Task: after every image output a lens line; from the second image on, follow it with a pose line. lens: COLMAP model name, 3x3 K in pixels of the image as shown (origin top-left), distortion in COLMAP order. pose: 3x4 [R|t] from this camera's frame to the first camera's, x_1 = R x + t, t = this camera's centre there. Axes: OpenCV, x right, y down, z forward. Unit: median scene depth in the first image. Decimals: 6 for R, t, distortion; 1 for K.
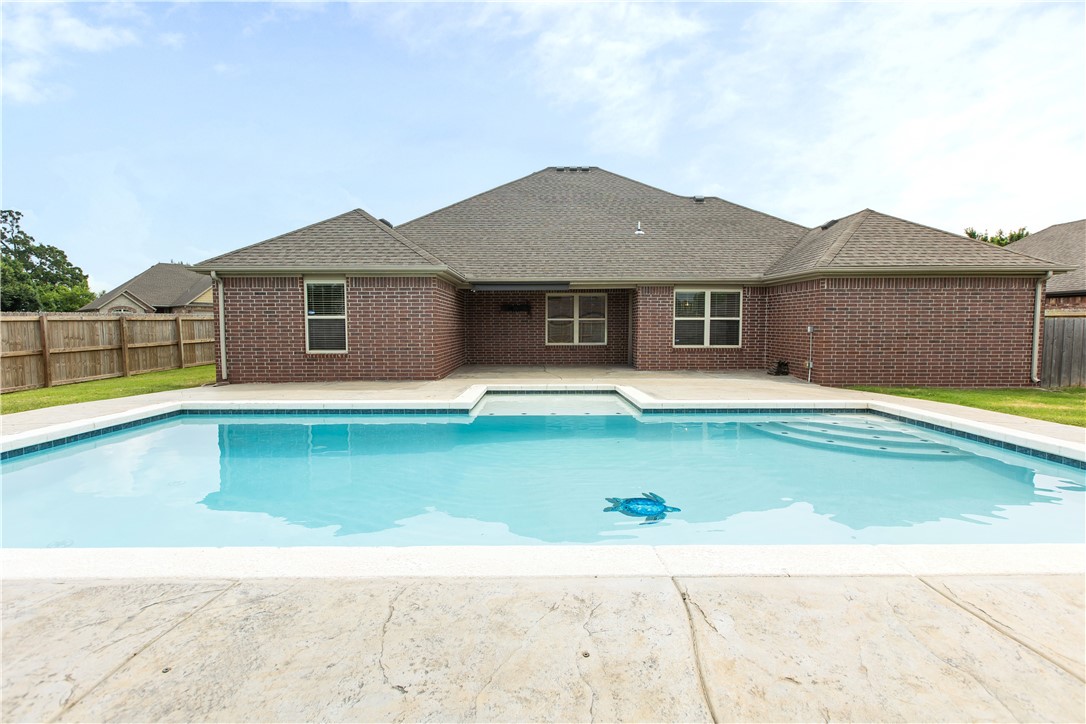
lens RADIAL K [[511.5, 0, 543.0], [0, 511.5, 362.0], [0, 0, 1]] dist [-0.000889, -0.000194]
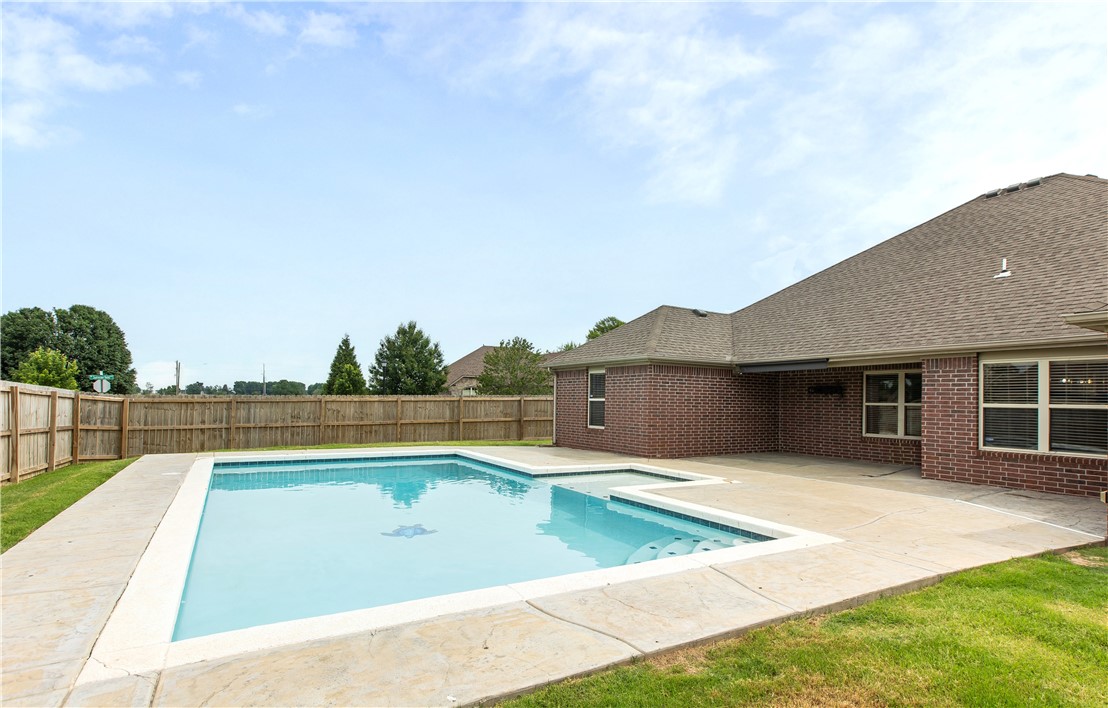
lens RADIAL K [[561.3, 0, 555.3], [0, 561.3, 379.2], [0, 0, 1]] dist [-0.000674, 0.000322]
pose [[0.507659, -0.024283, -0.861216, 0.600791], [-0.080345, 0.993912, -0.075384, -0.020112], [0.857804, 0.107464, 0.502617, 0.172279]]
